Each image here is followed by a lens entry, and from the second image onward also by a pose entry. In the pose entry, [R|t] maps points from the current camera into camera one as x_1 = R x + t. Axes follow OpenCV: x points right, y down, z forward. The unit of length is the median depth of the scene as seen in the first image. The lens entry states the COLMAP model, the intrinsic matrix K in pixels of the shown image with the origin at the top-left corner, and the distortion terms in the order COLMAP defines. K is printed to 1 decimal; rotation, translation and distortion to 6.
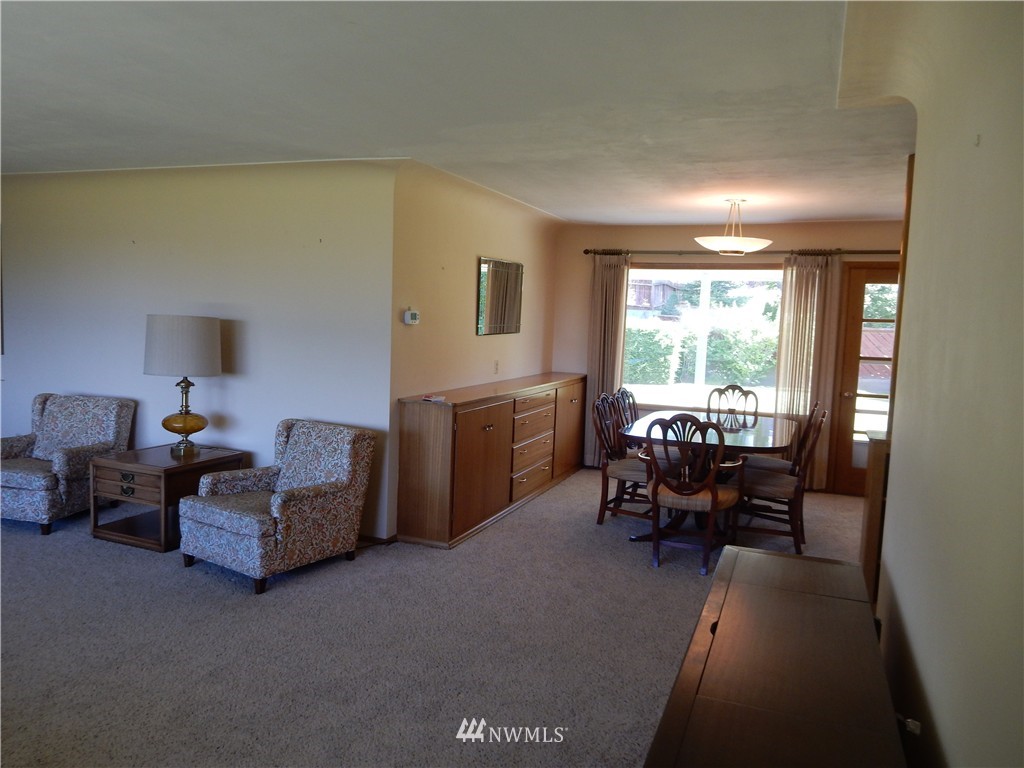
lens RADIAL K [[748.3, 0, 515.7], [0, 748.3, 387.4], [0, 0, 1]] dist [0.000353, -0.004492]
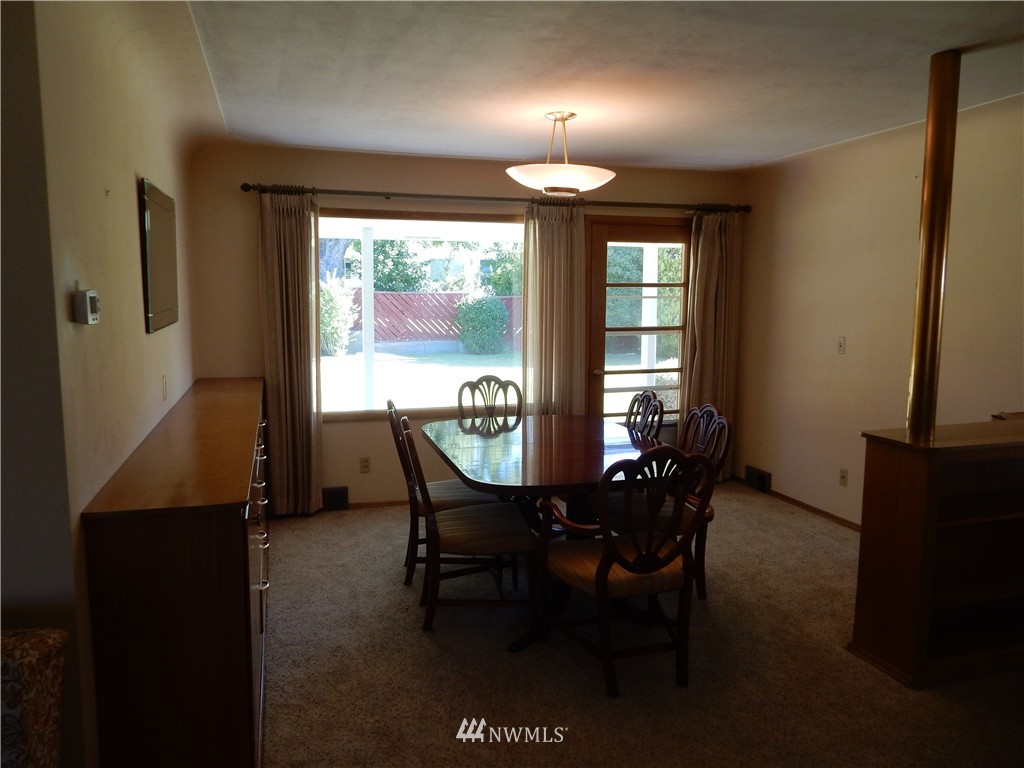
lens RADIAL K [[748.5, 0, 519.8], [0, 748.5, 387.8], [0, 0, 1]] dist [-0.004377, -0.001468]
pose [[0.773700, -0.111155, 0.623726, -0.214532], [0.083140, 0.993789, 0.073973, -0.060529], [-0.628074, -0.005376, 0.778135, 0.541974]]
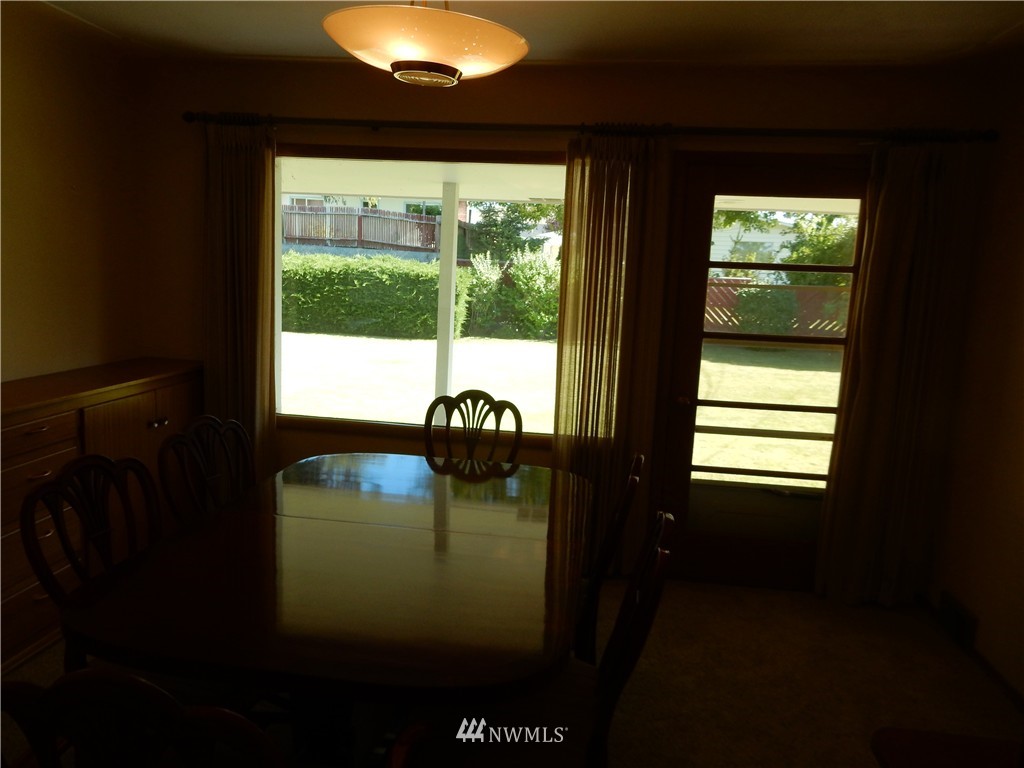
lens RADIAL K [[764.6, 0, 512.0], [0, 764.6, 384.0], [0, 0, 1]] dist [0.004027, 0.004538]
pose [[0.967845, -0.027778, 0.250007, 0.257076], [0.011352, 0.997695, 0.066905, -0.057412], [-0.251289, -0.061916, 0.965930, 0.682951]]
